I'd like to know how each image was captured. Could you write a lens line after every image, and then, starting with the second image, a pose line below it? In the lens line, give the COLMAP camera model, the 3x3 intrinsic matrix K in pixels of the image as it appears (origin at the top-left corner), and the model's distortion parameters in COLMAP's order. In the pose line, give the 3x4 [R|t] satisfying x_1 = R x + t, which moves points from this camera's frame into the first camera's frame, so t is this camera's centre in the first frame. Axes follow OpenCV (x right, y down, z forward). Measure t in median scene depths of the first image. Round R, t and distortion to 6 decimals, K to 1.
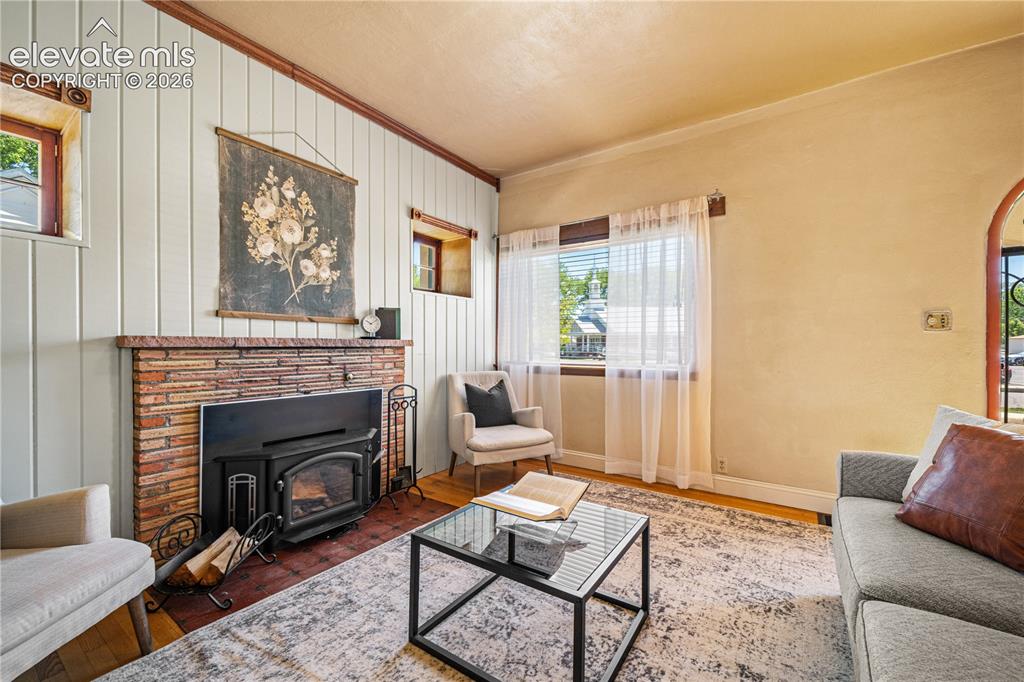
lens RADIAL K [[419.7, 0, 504.7], [0, 419.7, 344.9], [0, 0, 1]] dist [0.005826, -0.001441]
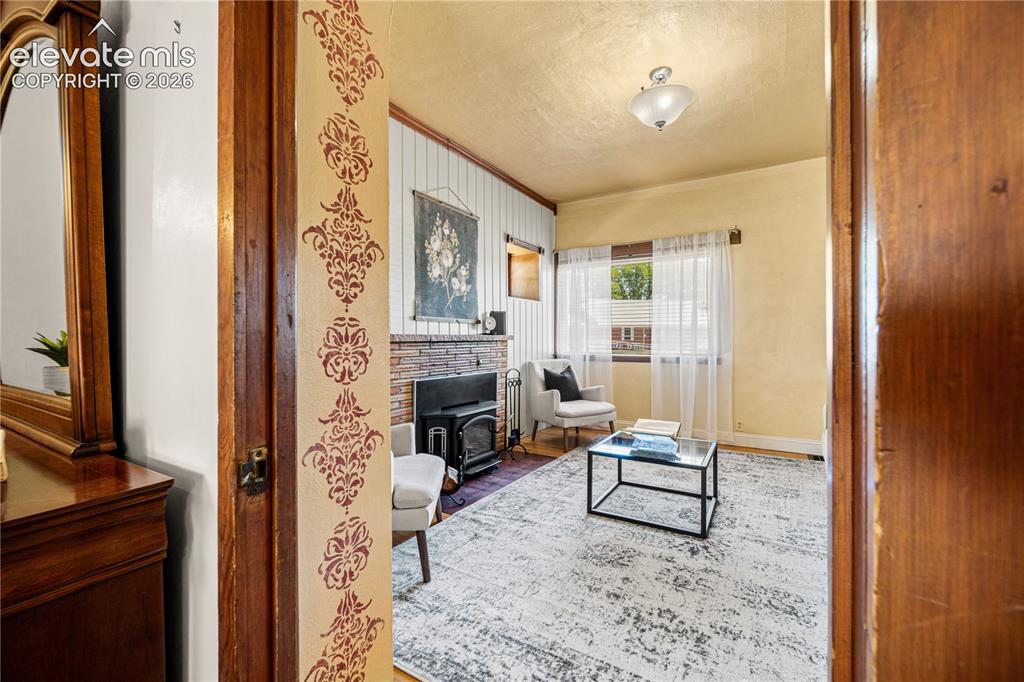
lens RADIAL K [[419.7, 0, 511.6], [0, 419.7, 339.9], [0, 0, 1]] dist [0.005826, -0.001441]
pose [[0.998453, -0.003771, 0.055469, -0.345482], [0.003426, 0.999974, 0.006308, -0.006474], [-0.055491, -0.006108, 0.998440, -0.377329]]
